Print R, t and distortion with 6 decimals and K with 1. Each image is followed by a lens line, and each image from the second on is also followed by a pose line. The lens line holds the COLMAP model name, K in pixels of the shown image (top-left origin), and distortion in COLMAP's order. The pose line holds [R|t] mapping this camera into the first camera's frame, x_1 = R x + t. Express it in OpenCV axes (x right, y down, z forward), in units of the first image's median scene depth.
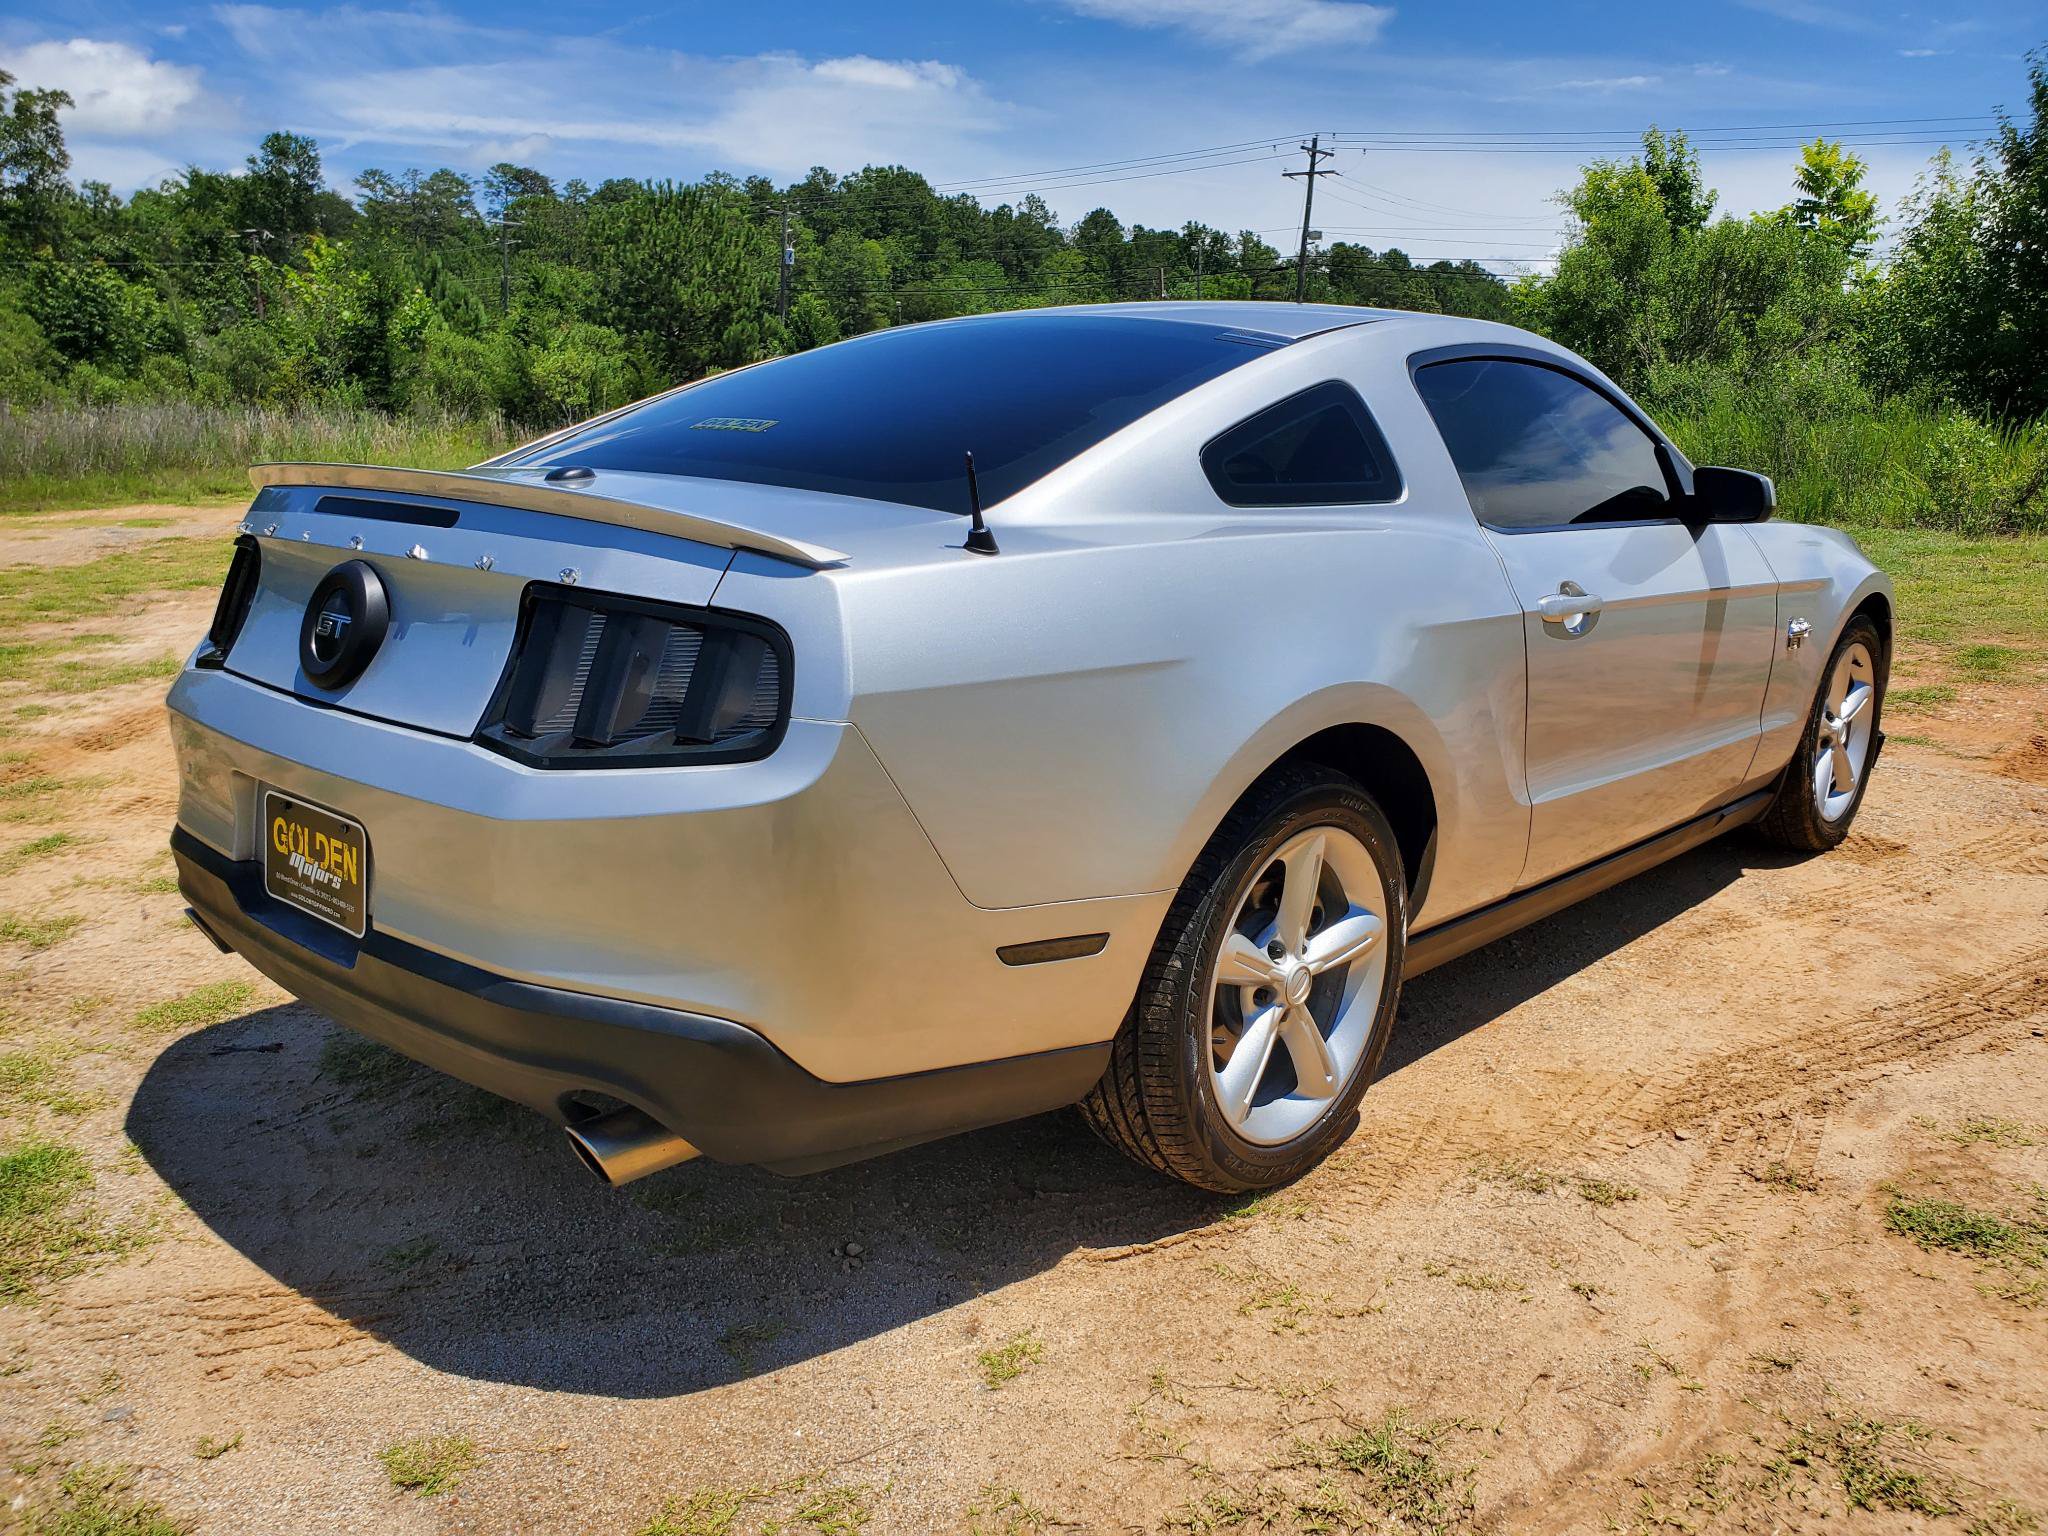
lens RADIAL K [[1699.2, 0, 1016.7], [0, 1699.2, 767.7], [0, 0, 1]] dist [0.011559, 0.007936]
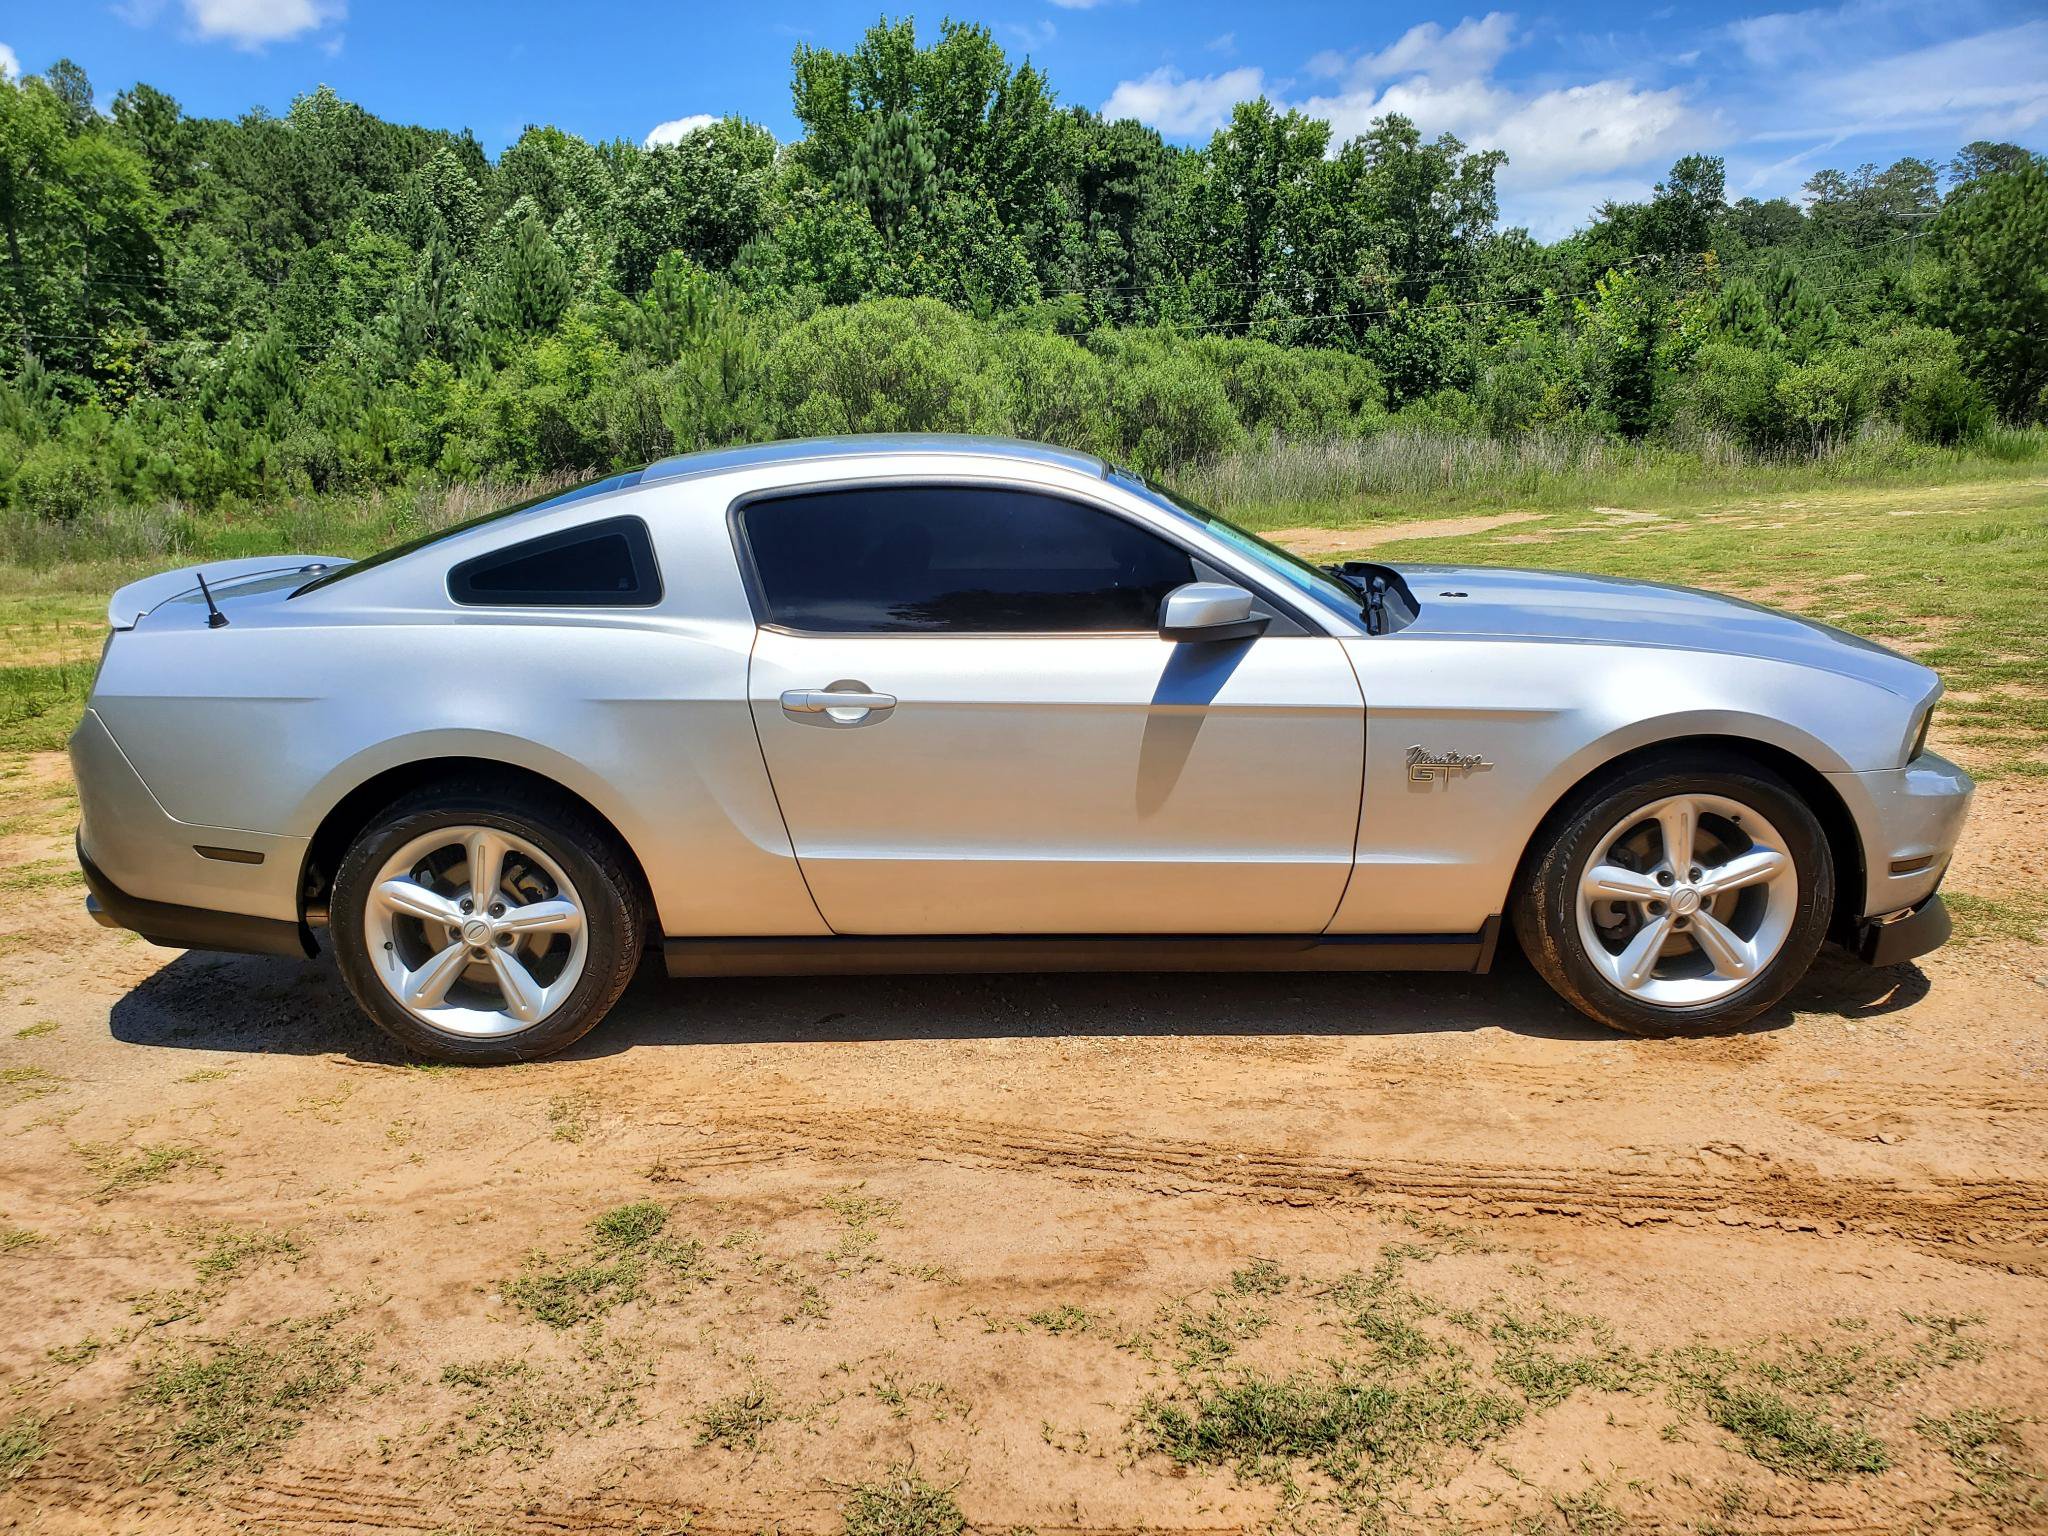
lens RADIAL K [[1671.4, 0, 1024.0], [0, 1671.4, 768.0], [0, 0, 1]] dist [0.077407, 0.002126]
pose [[0.655626, 0.135468, -0.742835, 0.129395], [-0.134642, 0.988983, 0.061522, -0.014009], [0.742985, 0.059681, 0.666642, 0.030454]]
